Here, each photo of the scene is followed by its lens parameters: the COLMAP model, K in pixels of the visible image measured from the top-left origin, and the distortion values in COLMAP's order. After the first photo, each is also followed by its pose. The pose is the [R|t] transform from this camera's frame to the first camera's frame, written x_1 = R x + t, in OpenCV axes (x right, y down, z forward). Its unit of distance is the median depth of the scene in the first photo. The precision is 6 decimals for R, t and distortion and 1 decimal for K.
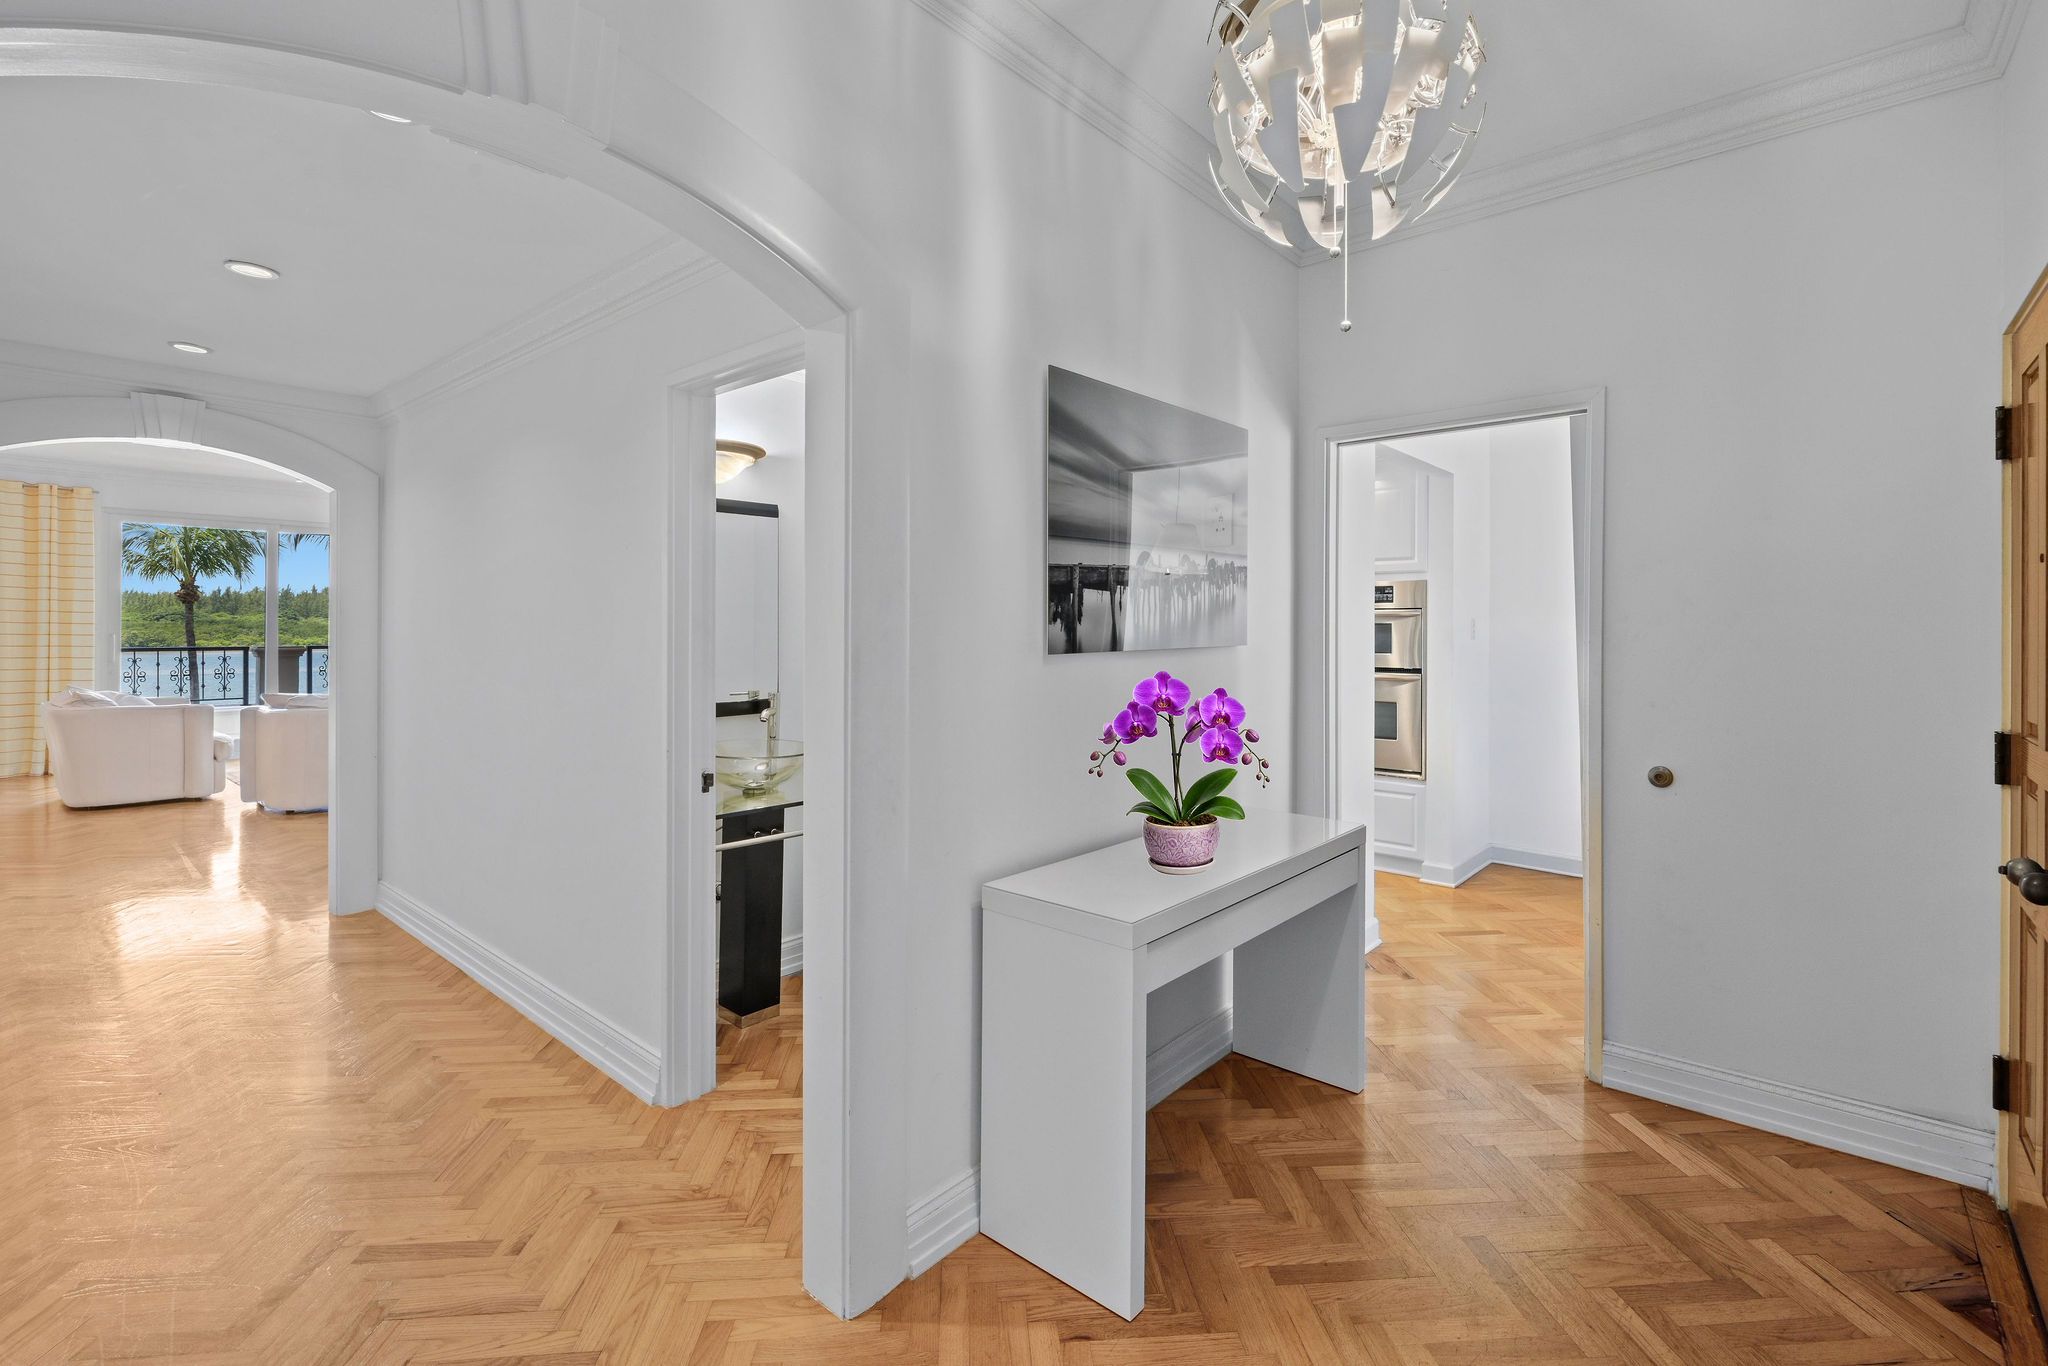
lens RADIAL K [[917.4, 0, 1040.4], [0, 917.4, 619.8], [0, 0, 1]] dist [0.002134, -0.000451]
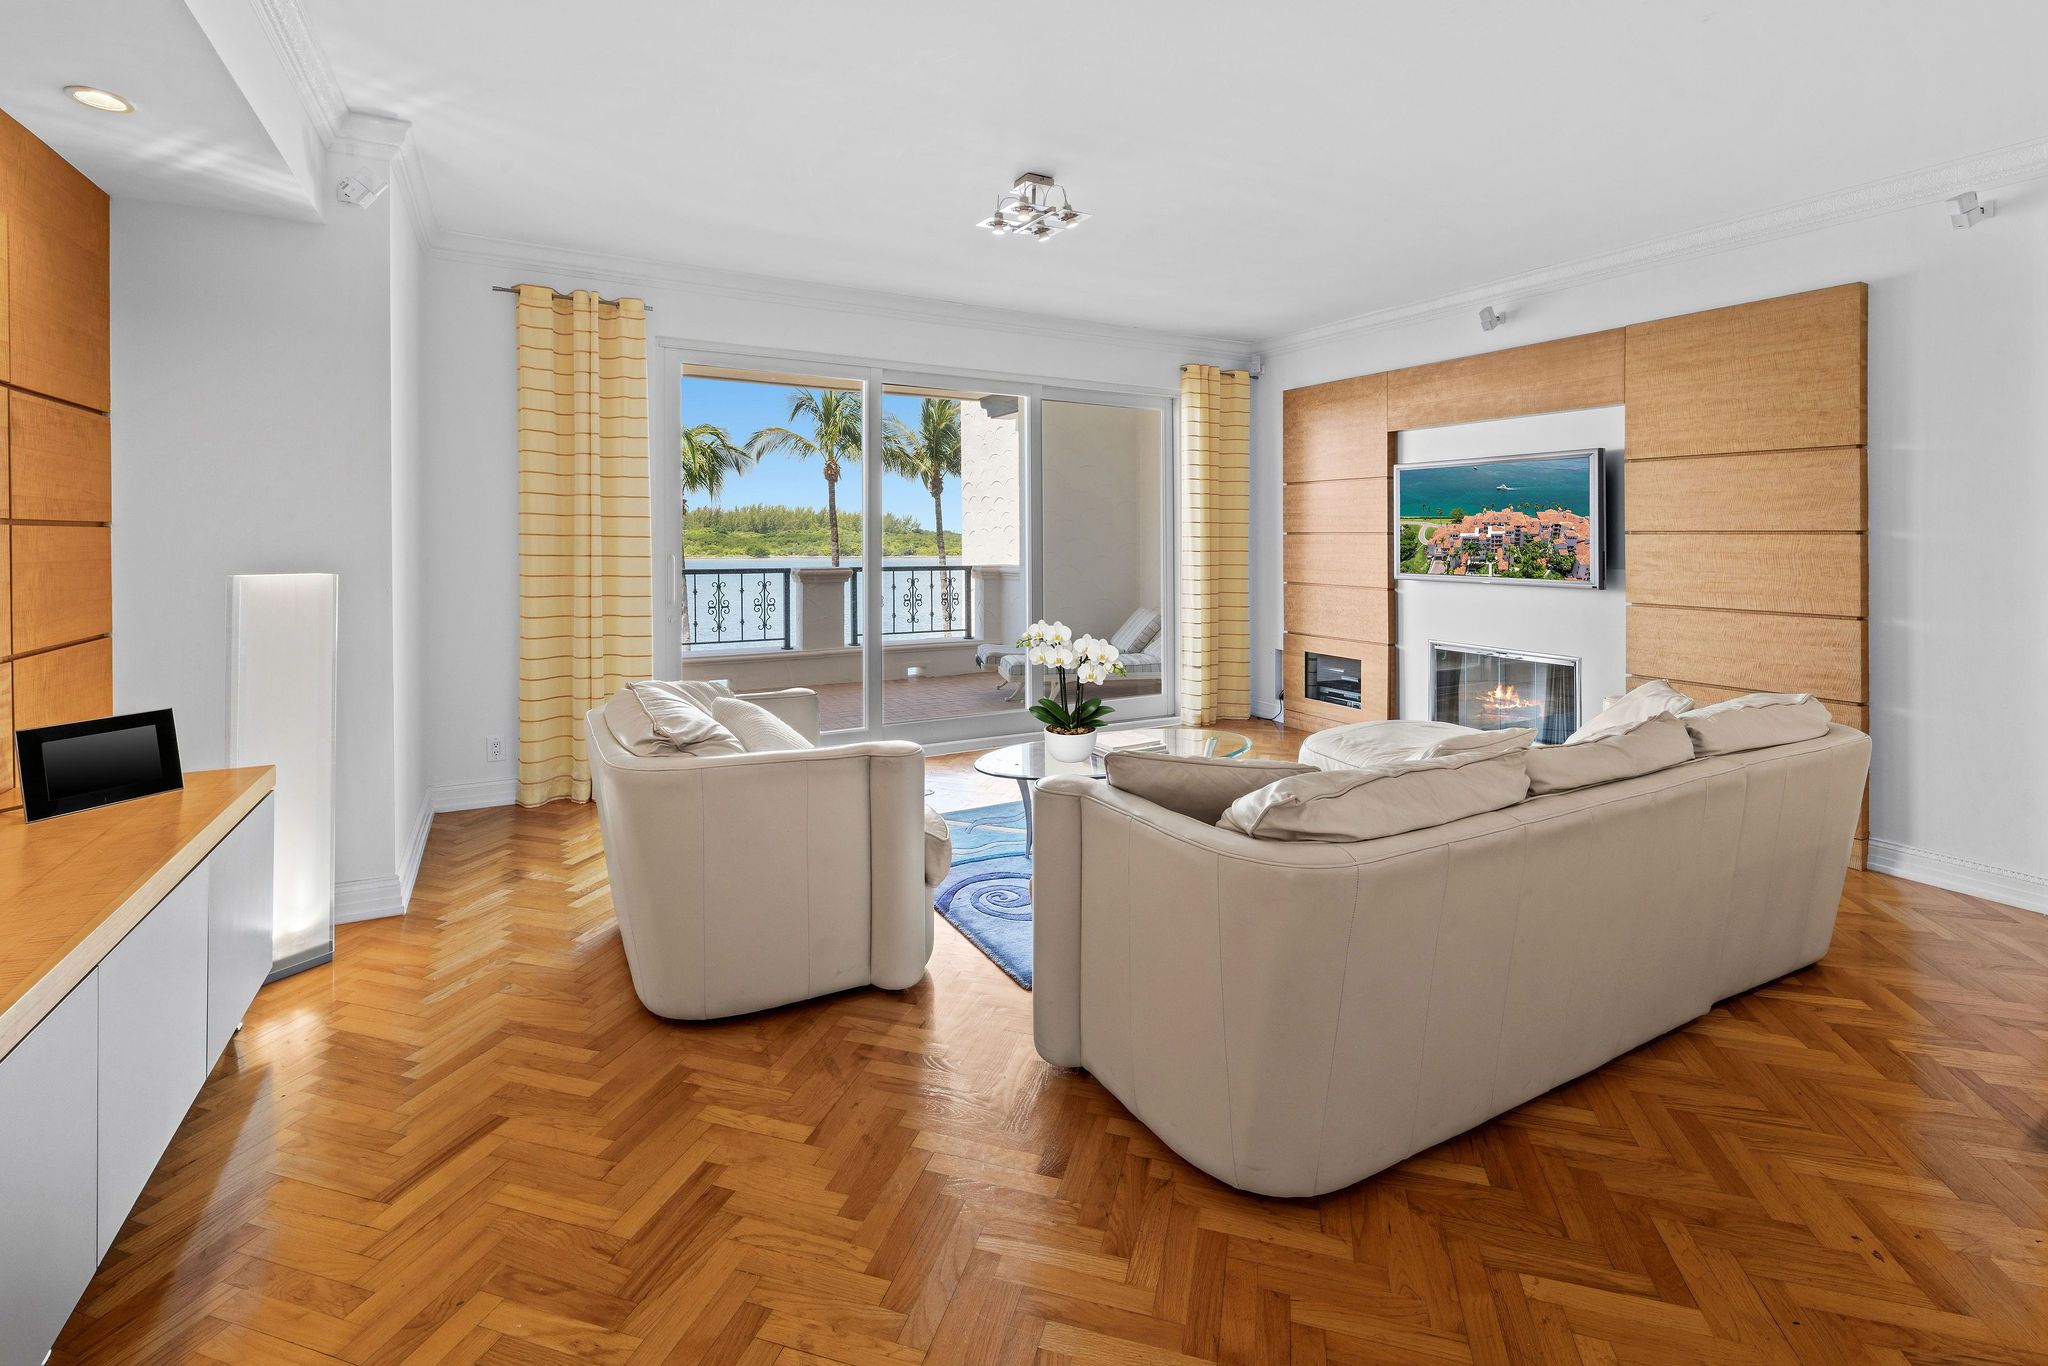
lens RADIAL K [[895.0, 0, 1018.4], [0, 895.0, 549.6], [0, 0, 1]] dist [0.001150, 0.000171]
pose [[0.935404, 0.002154, -0.353575, -0.321909], [0.004836, 0.999810, 0.018886, 0.001116], [0.353549, -0.019376, 0.935215, 0.291538]]
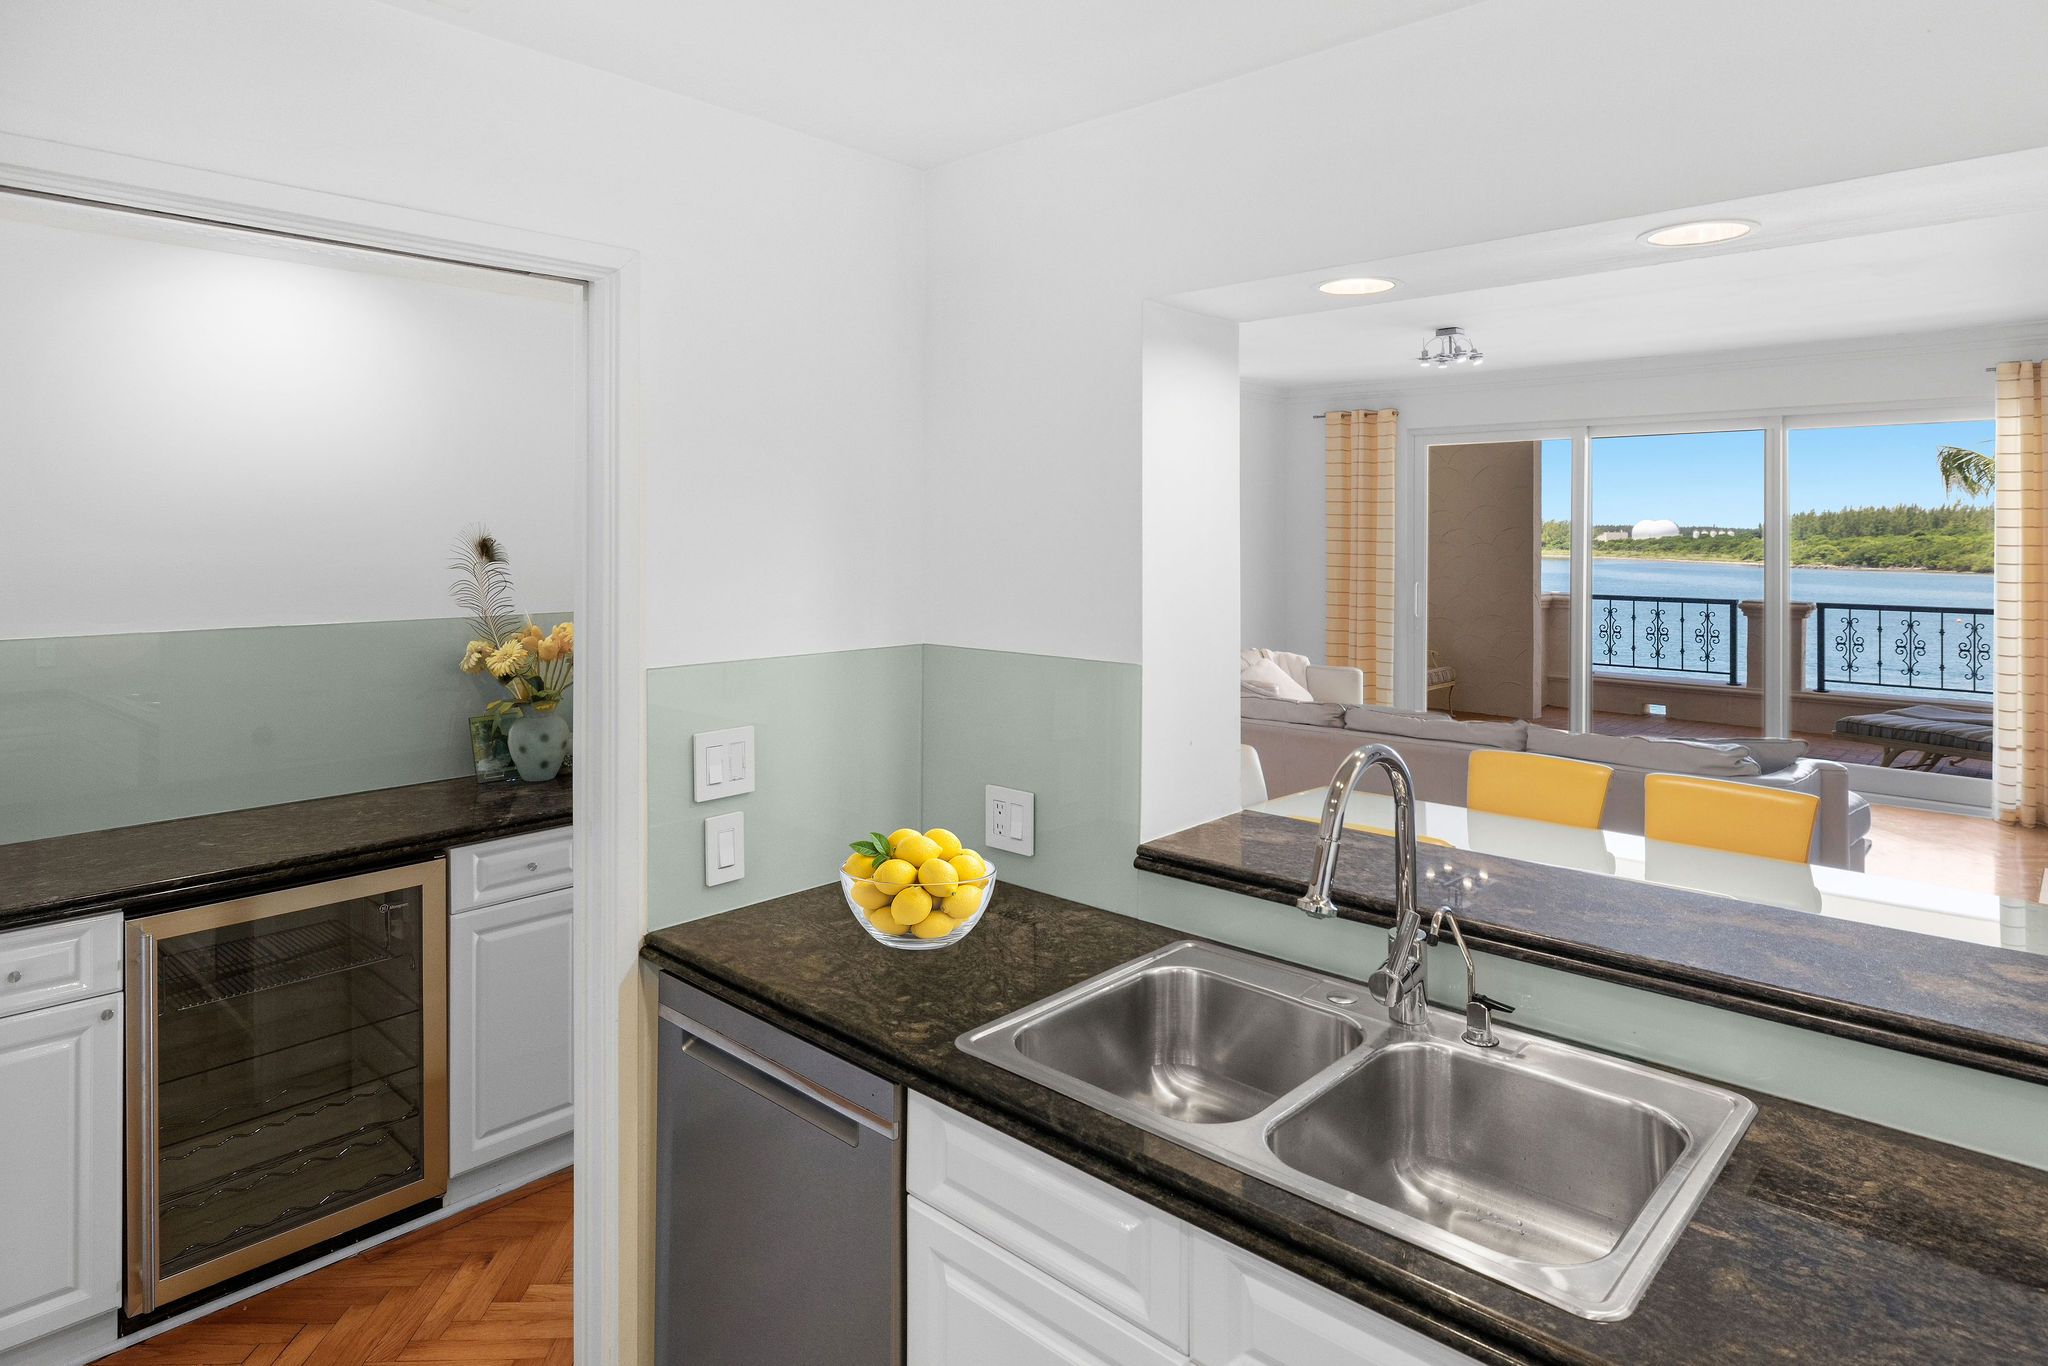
lens RADIAL K [[1189.6, 0, 1014.3], [0, 1189.6, 522.4], [0, 0, 1]] dist [-0.002013, -0.001555]
pose [[-0.044385, -0.015363, -0.998896, 0.038391], [0.001723, 0.999879, -0.015455, -0.011645], [0.999013, -0.002407, -0.044353, 0.366704]]
